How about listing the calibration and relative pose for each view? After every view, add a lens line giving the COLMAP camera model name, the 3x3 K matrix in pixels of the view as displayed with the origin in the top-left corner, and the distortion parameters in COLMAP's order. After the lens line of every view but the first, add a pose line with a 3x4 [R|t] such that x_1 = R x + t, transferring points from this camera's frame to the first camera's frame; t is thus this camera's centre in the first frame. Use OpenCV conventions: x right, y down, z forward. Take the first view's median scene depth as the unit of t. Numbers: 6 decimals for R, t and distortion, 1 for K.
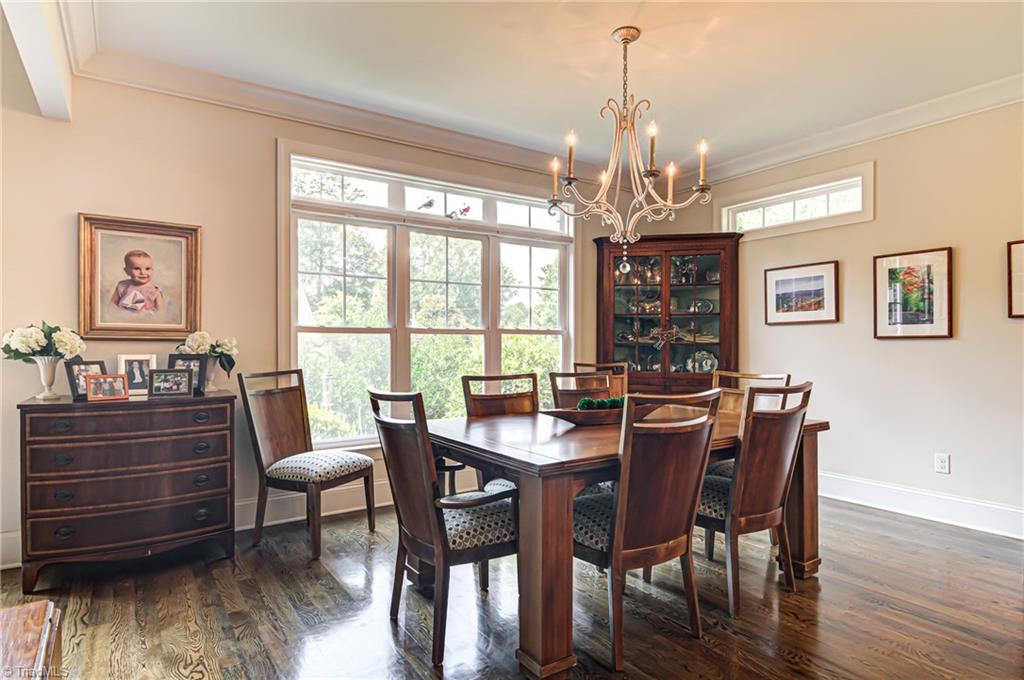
lens RADIAL K [[569.9, 0, 513.3], [0, 569.9, 345.5], [0, 0, 1]] dist [-0.000885, -0.000193]
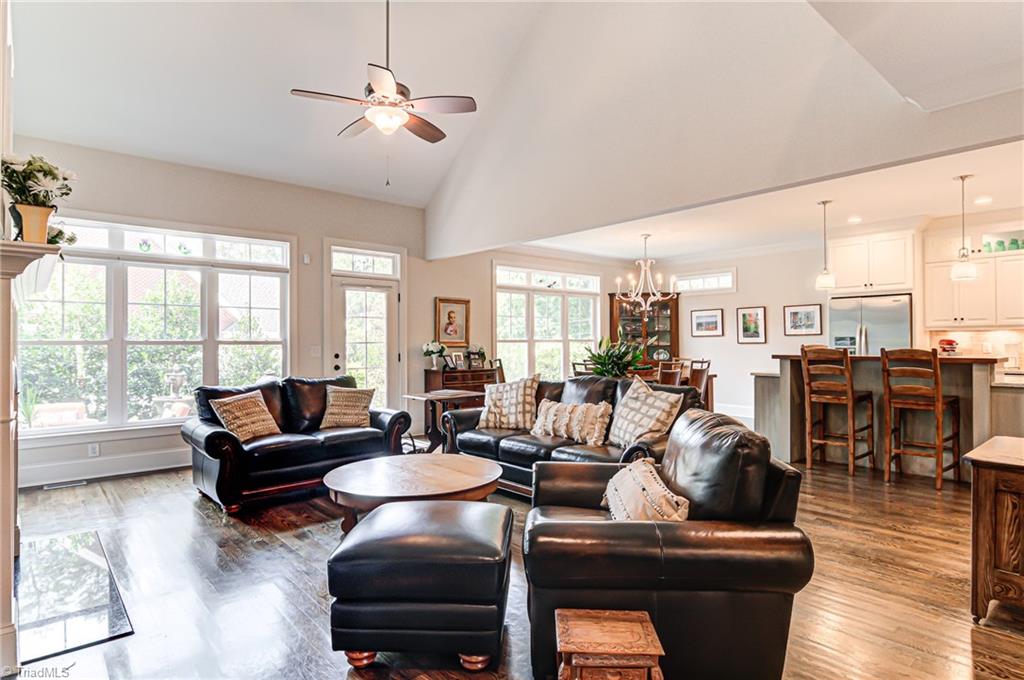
lens RADIAL K [[550.5, 0, 508.0], [0, 550.5, 343.6], [0, 0, 1]] dist [0.001368, 0.000095]
pose [[0.993088, -0.007412, 0.117138, -0.541130], [0.007725, 0.999968, -0.002219, -0.012474], [-0.117118, 0.003109, 0.993113, -1.086298]]
